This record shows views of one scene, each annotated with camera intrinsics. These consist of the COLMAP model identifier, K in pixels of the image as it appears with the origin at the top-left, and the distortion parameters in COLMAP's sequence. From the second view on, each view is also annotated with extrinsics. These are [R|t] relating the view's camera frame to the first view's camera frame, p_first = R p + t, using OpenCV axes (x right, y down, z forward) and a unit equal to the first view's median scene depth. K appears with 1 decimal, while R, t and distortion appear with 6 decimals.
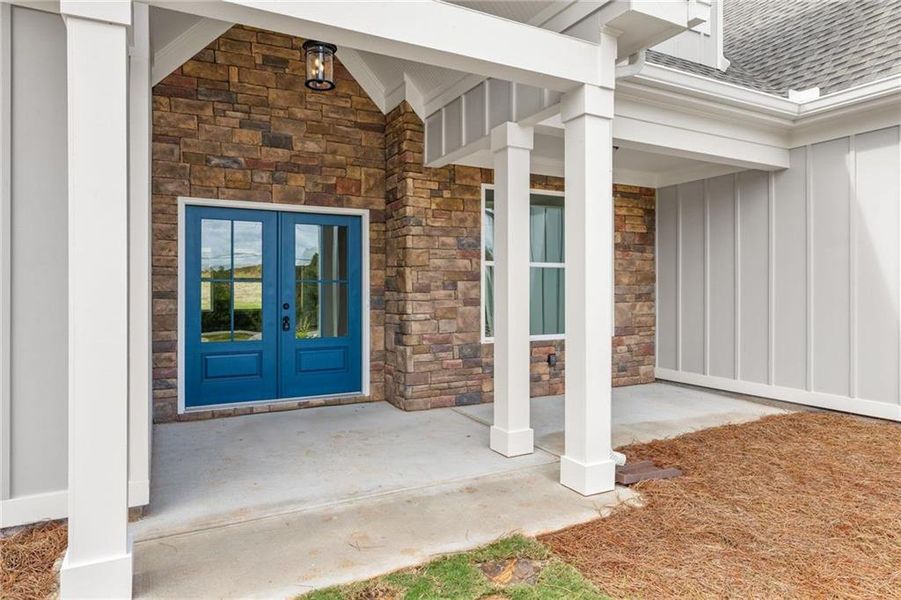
lens RADIAL K [[565.6, 0, 447.1], [0, 565.6, 299.3], [0, 0, 1]] dist [-0.005605, -0.001189]
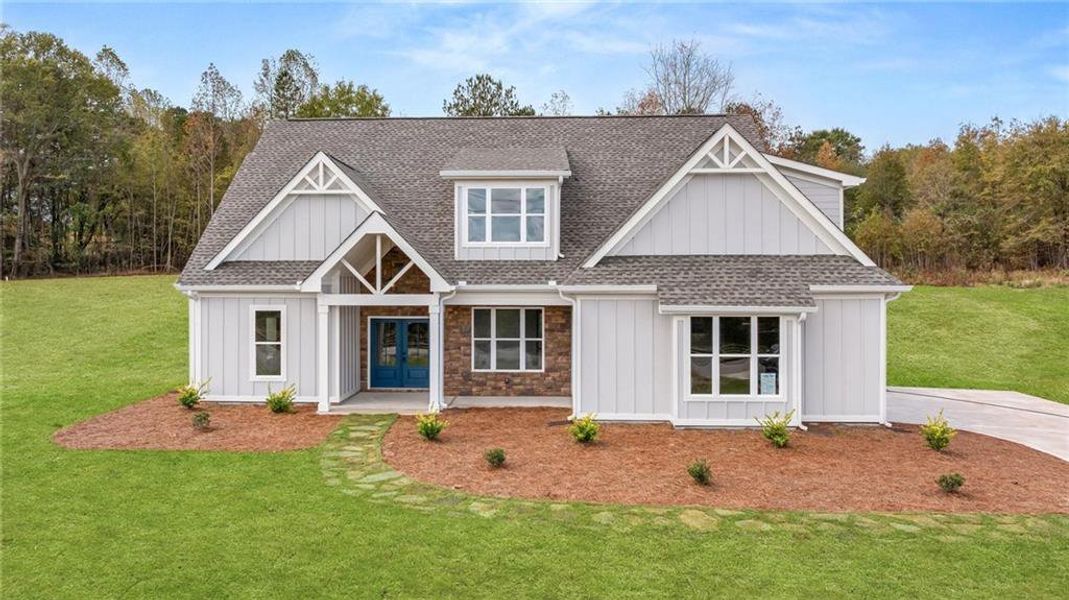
lens RADIAL K [[829.9, 0, 516.6], [0, 829.9, 275.0], [0, 0, 1]] dist [-0.015879, 0.003493]
pose [[0.851758, 0.001011, -0.523934, 2.197648], [-0.008984, 0.999879, -0.012676, -0.309758], [0.523858, 0.015503, 0.851665, -2.051530]]
